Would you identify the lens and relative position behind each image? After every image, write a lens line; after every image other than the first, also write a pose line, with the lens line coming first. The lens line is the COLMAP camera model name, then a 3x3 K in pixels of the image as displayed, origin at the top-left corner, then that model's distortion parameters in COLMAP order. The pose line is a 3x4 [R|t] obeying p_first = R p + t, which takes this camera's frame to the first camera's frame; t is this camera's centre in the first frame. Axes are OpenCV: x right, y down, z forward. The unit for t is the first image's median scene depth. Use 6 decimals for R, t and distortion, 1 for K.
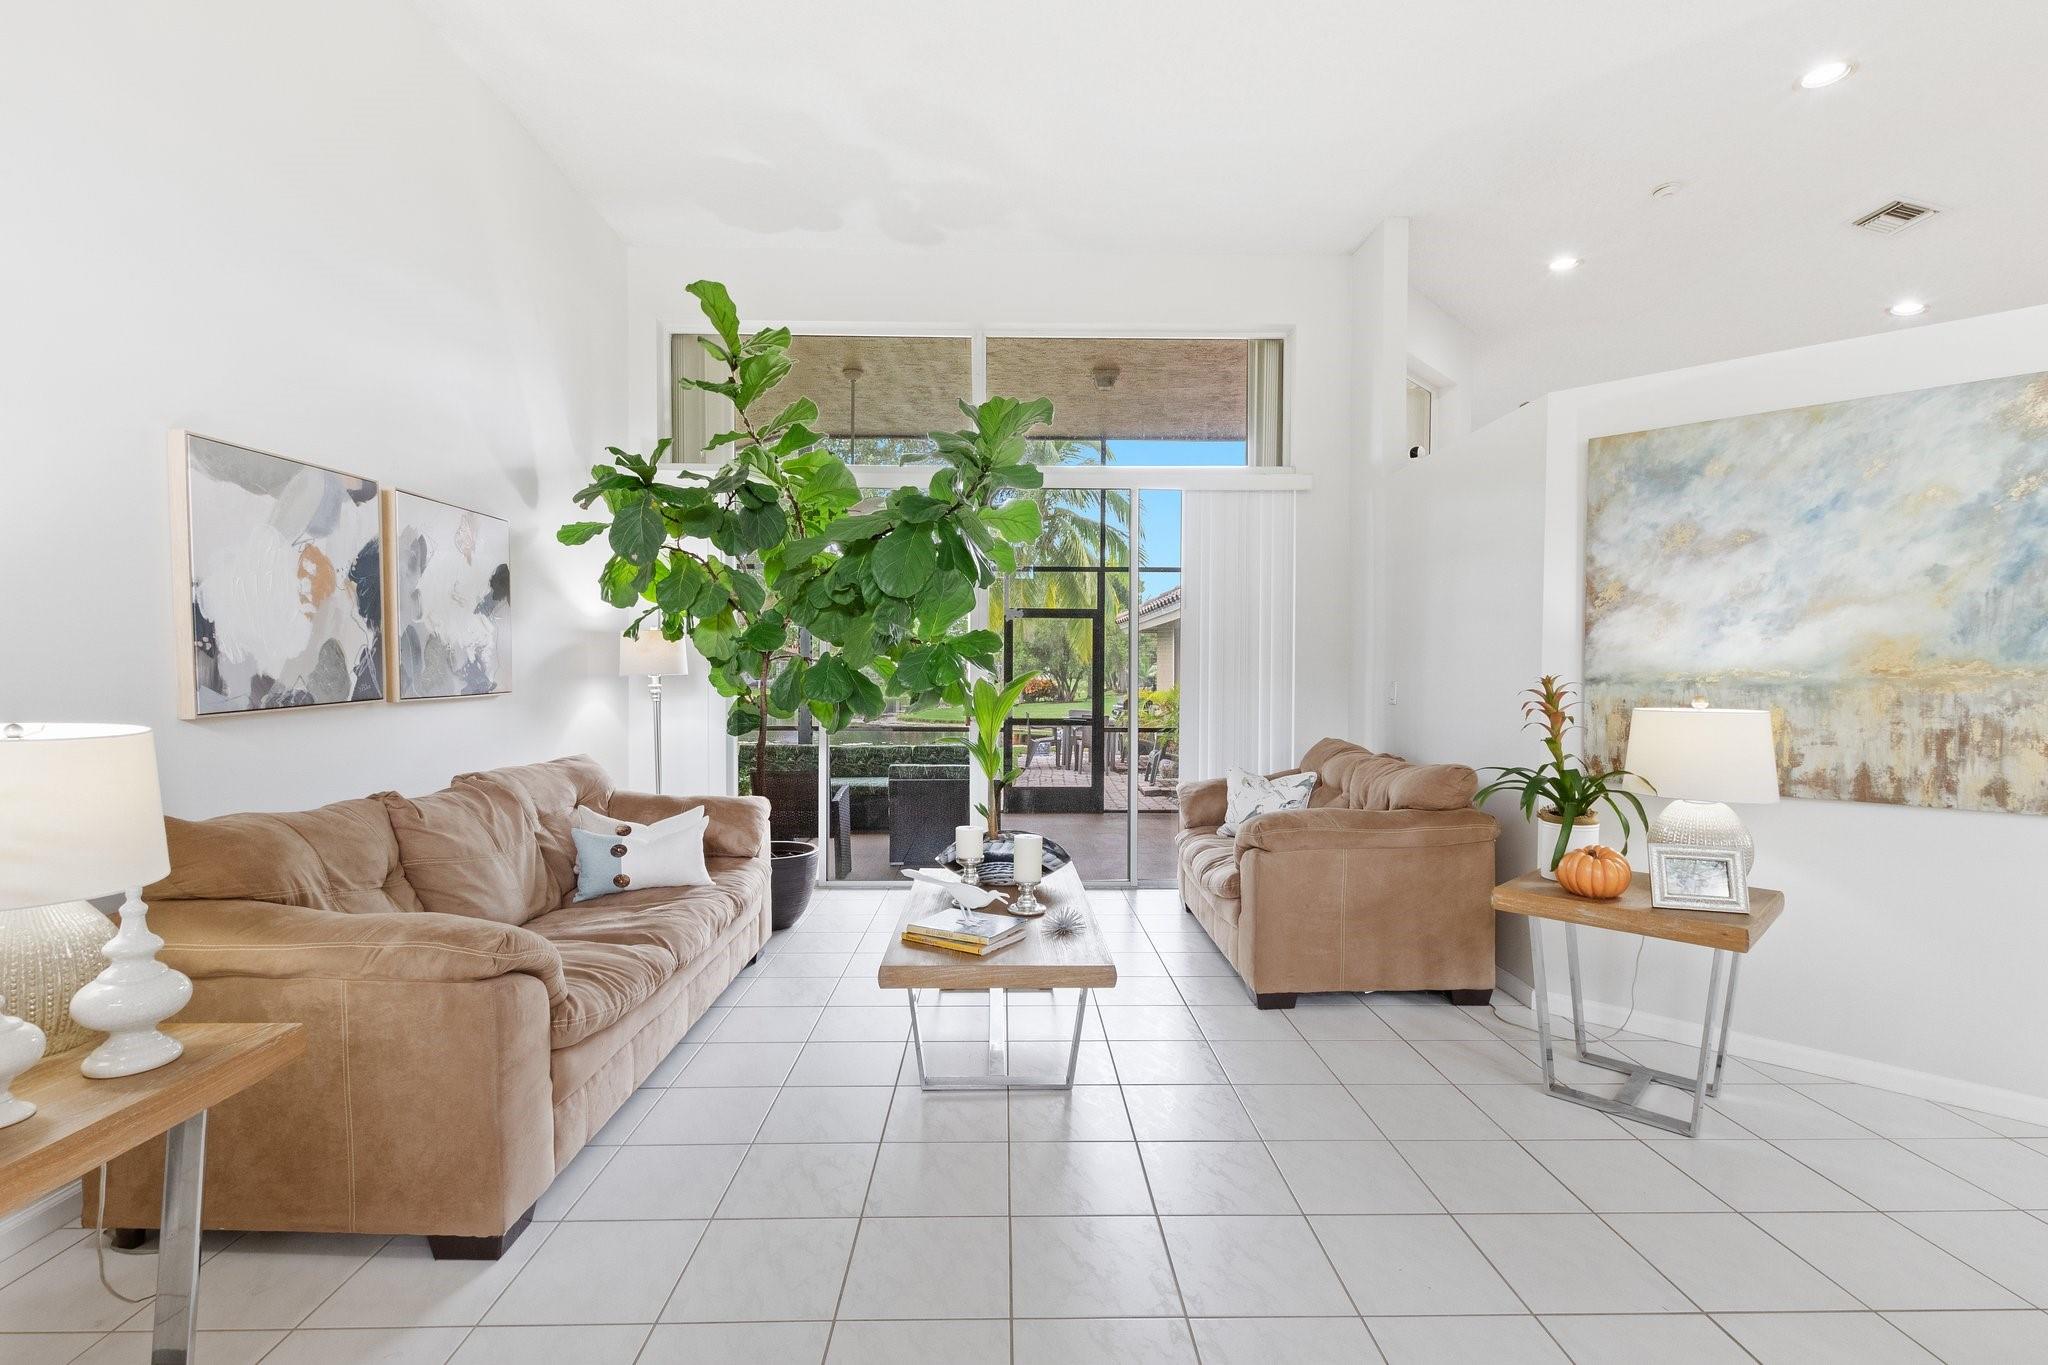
lens RADIAL K [[935.3, 0, 1027.3], [0, 935.3, 688.8], [0, 0, 1]] dist [0.001842, 0.000474]
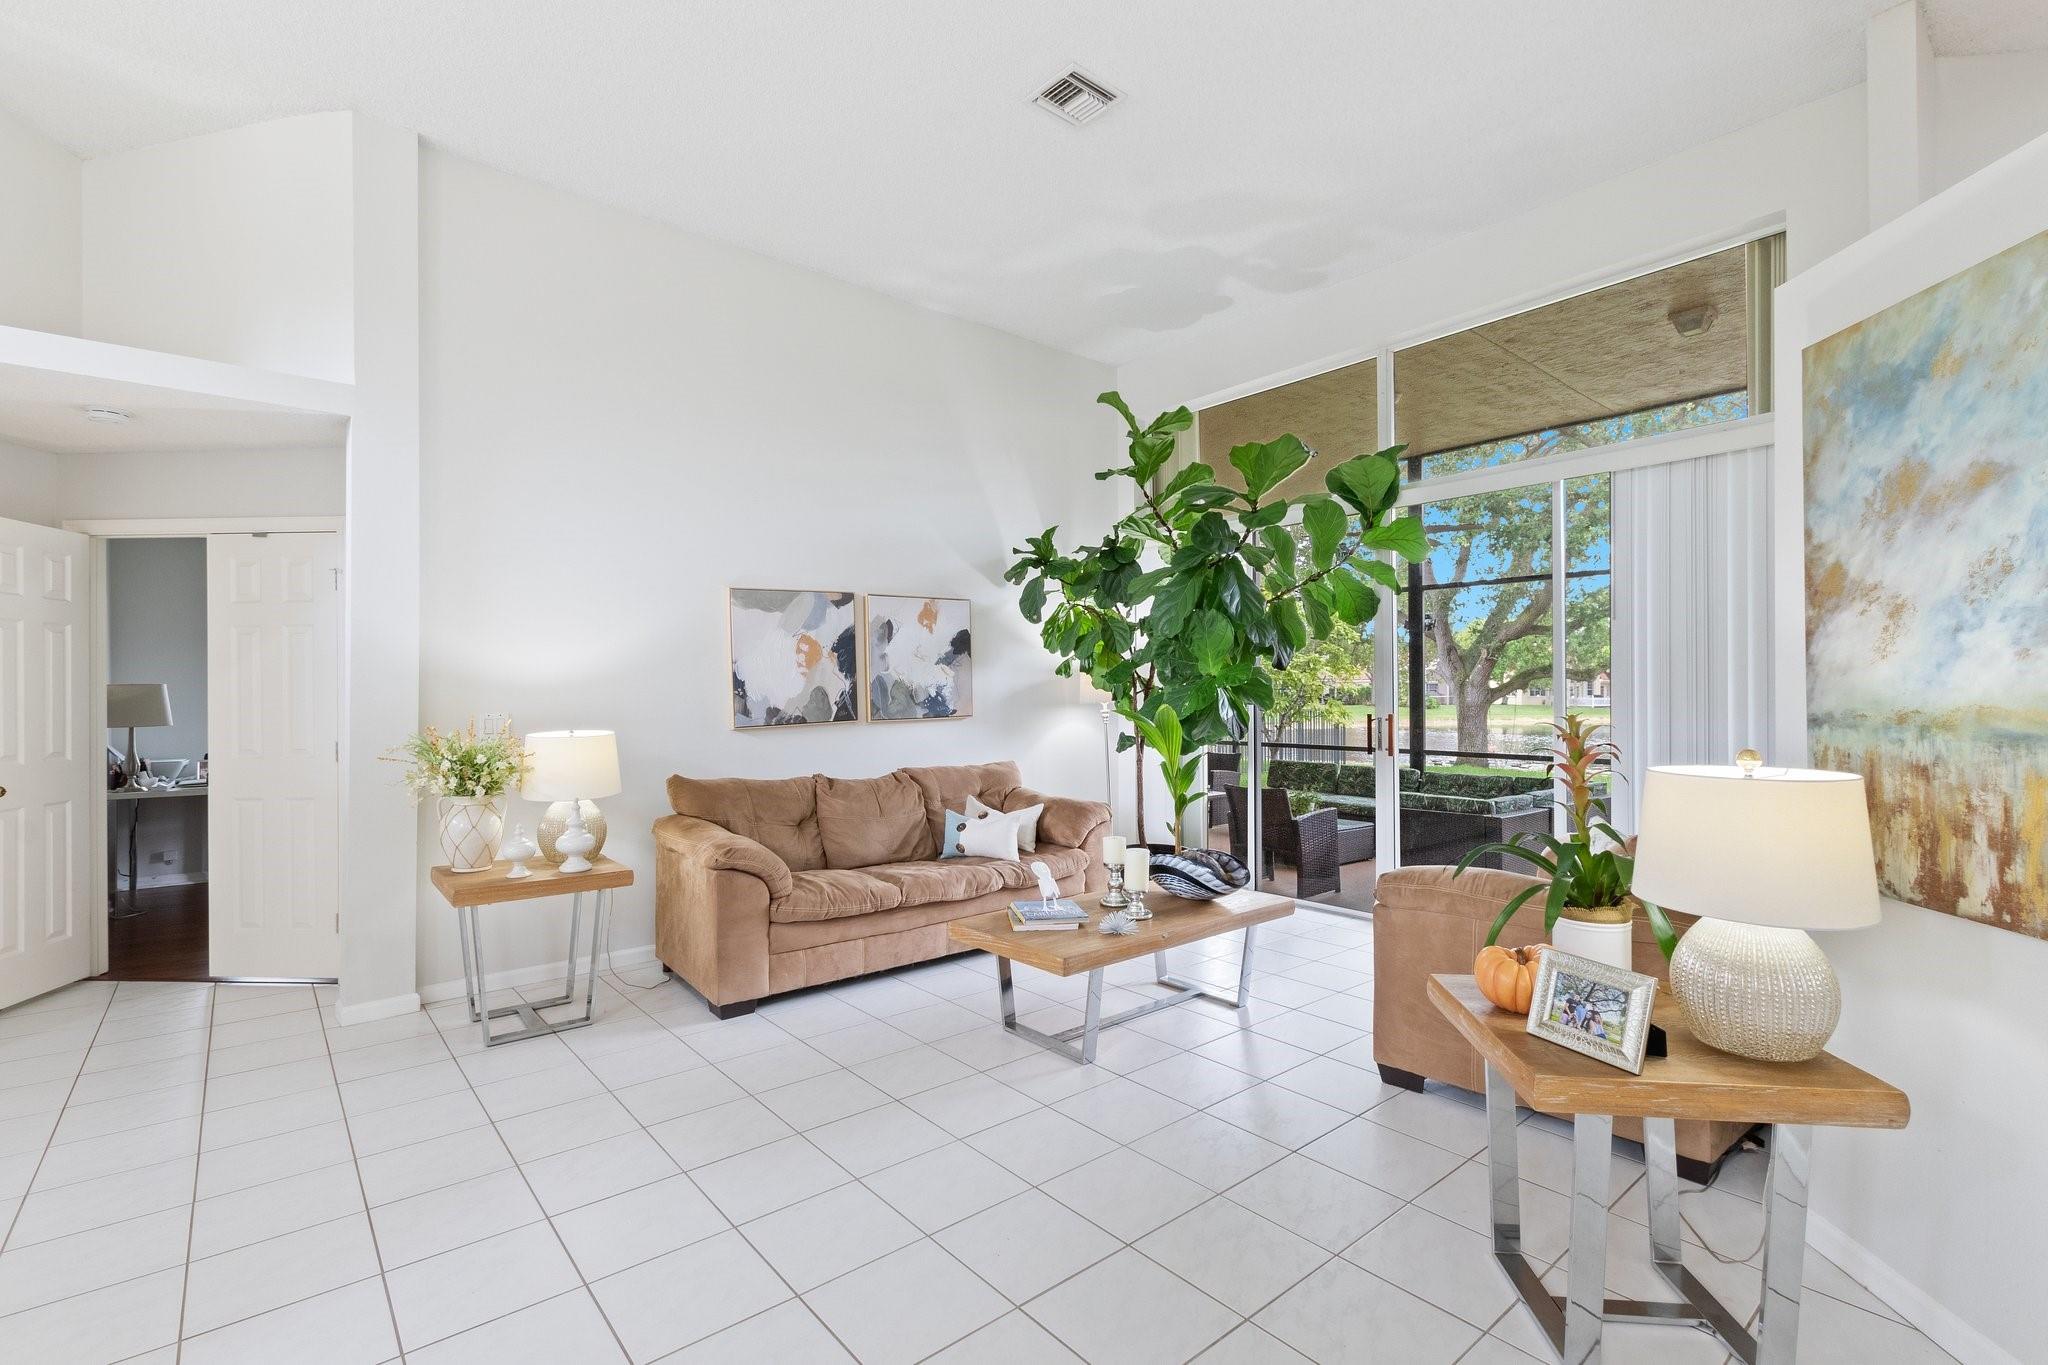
lens RADIAL K [[928.5, 0, 1021.2], [0, 928.5, 688.8], [0, 0, 1]] dist [0.001585, 0.000548]
pose [[0.624193, -0.010071, -0.781205, 0.817377], [-0.003714, 0.999867, -0.015857, -0.020230], [0.781261, 0.012800, 0.624073, 0.186958]]
